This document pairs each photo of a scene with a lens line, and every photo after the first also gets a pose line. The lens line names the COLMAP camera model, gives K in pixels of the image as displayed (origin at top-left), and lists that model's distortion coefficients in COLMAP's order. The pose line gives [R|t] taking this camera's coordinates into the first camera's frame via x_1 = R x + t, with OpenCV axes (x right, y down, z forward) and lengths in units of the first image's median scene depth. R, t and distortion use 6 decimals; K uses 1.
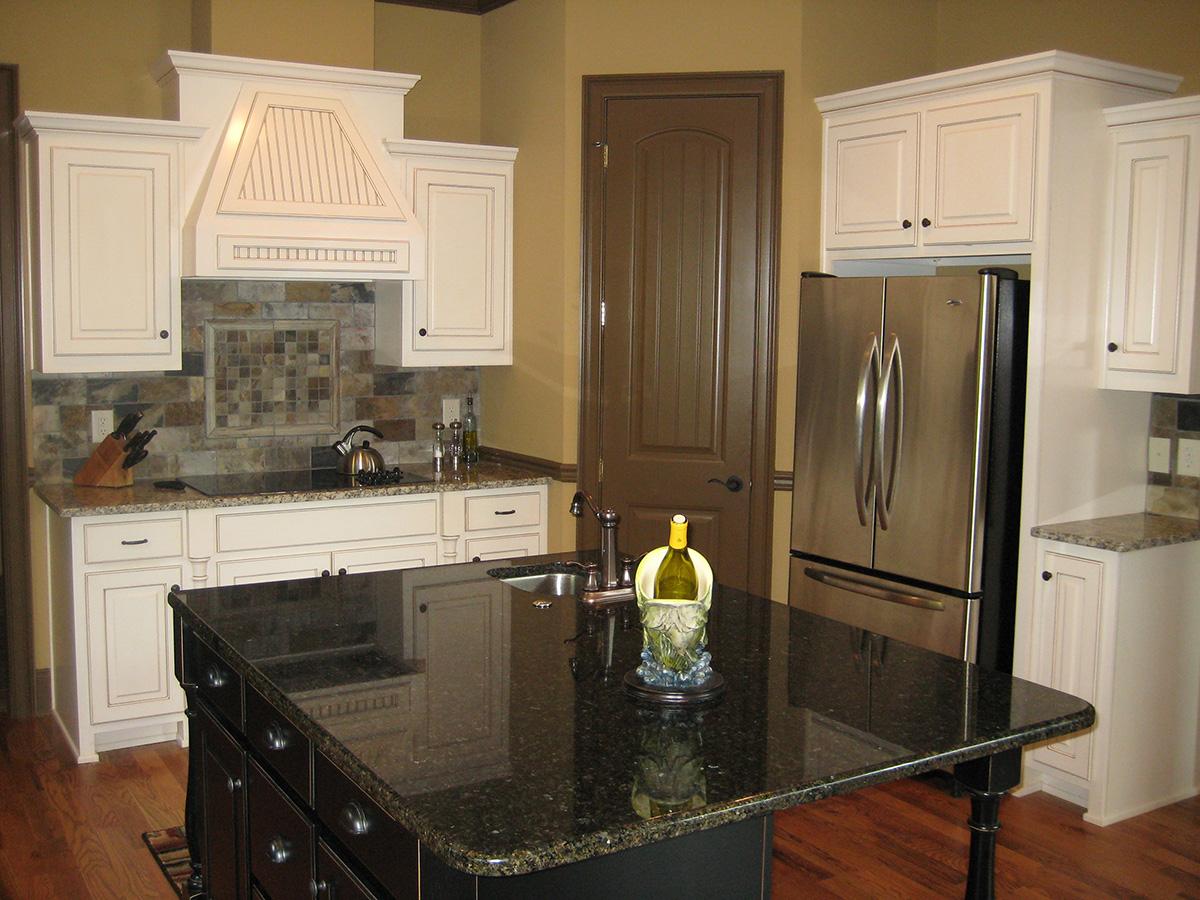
lens RADIAL K [[1227.5, 0, 571.3], [0, 1227.5, 432.5], [0, 0, 1]] dist [-0.096291, 0.000000]
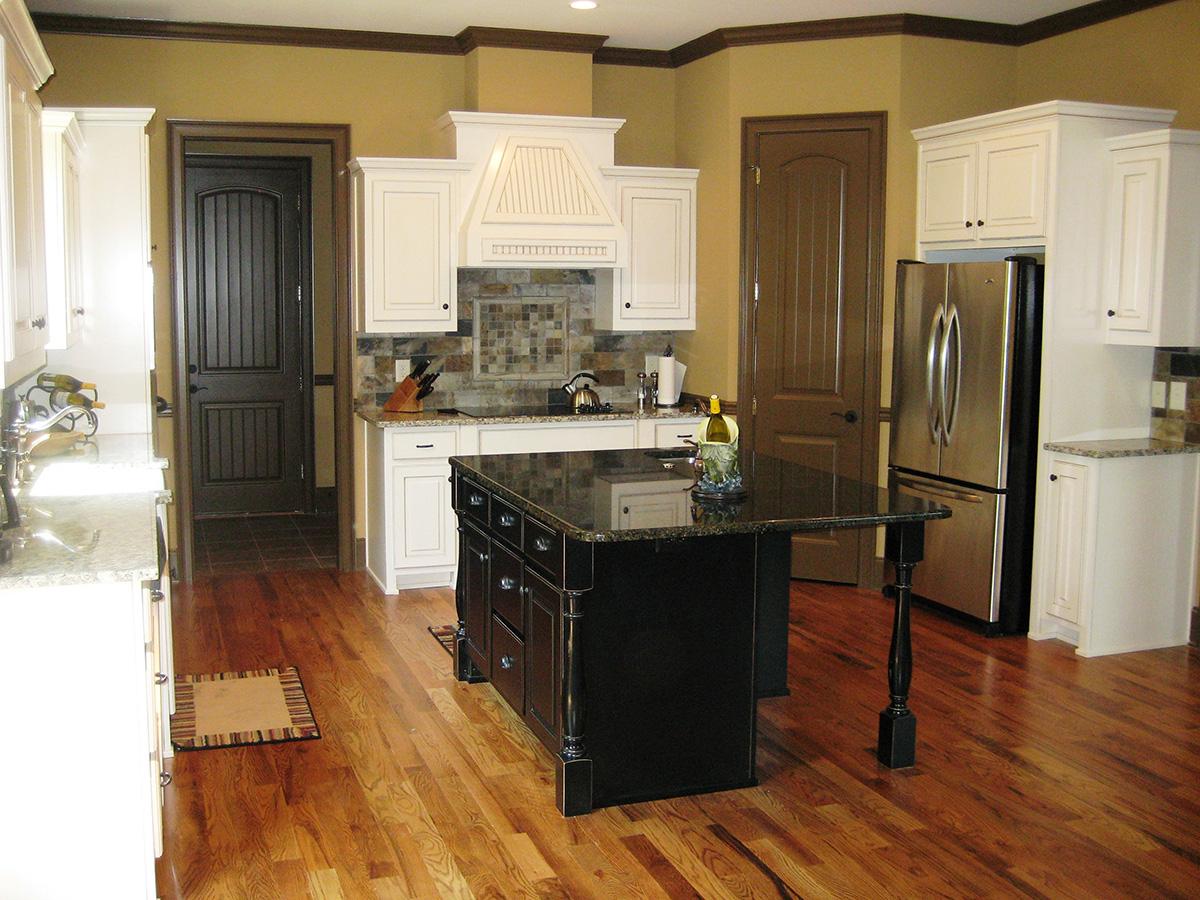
lens RADIAL K [[1227.5, 0, 599.1], [0, 1227.5, 441.4], [0, 0, 1]] dist [-0.096291, 0.000000]
pose [[0.981516, 0.016411, -0.190674, 0.118137], [-0.012316, 0.999668, 0.022645, 0.042170], [0.190983, -0.019878, 0.981392, -0.378959]]
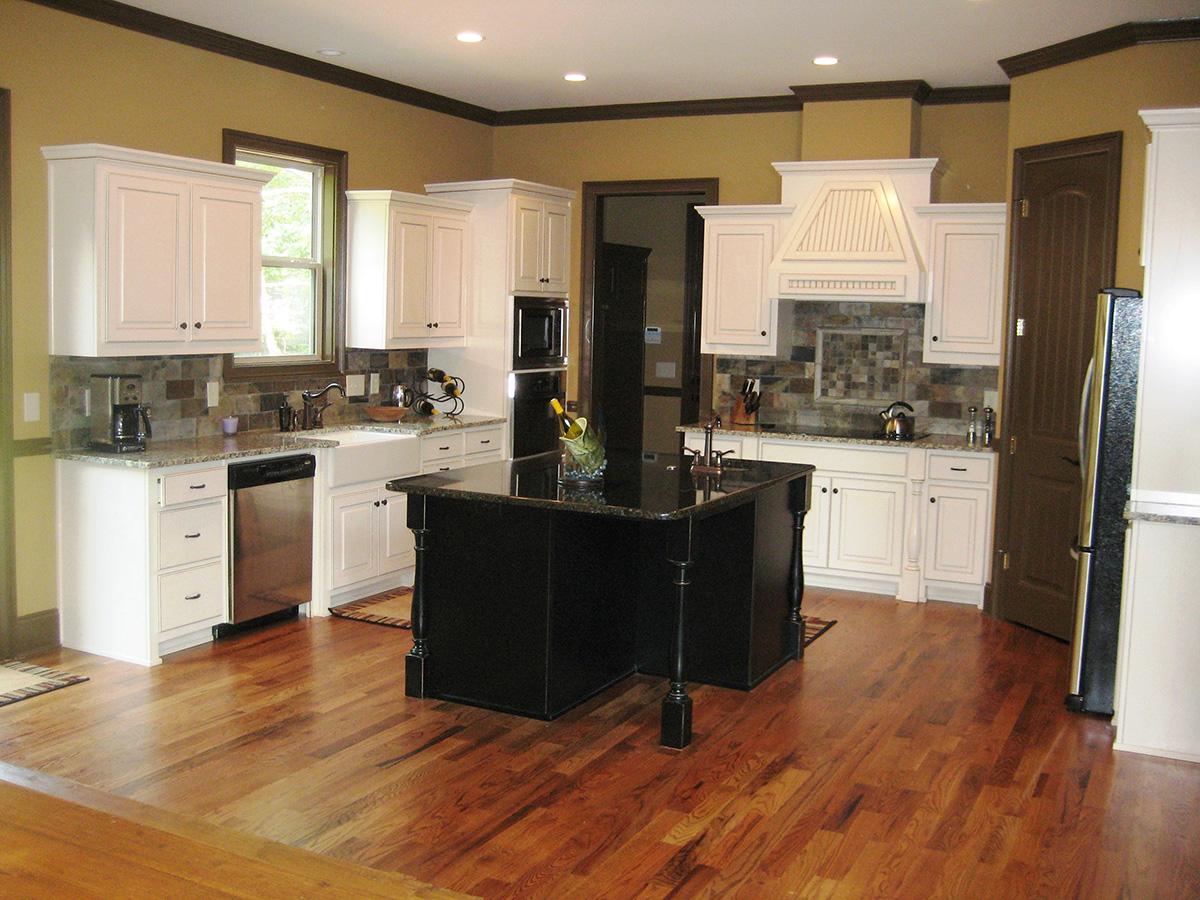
lens RADIAL K [[1227.5, 0, 598.6], [0, 1227.5, 453.5], [0, 0, 1]] dist [-0.096291, 0.000000]
pose [[0.554551, 0.097546, -0.826413, 0.875744], [-0.100297, 0.993701, 0.049989, 0.019733], [0.826083, 0.055165, 0.560842, -0.108251]]
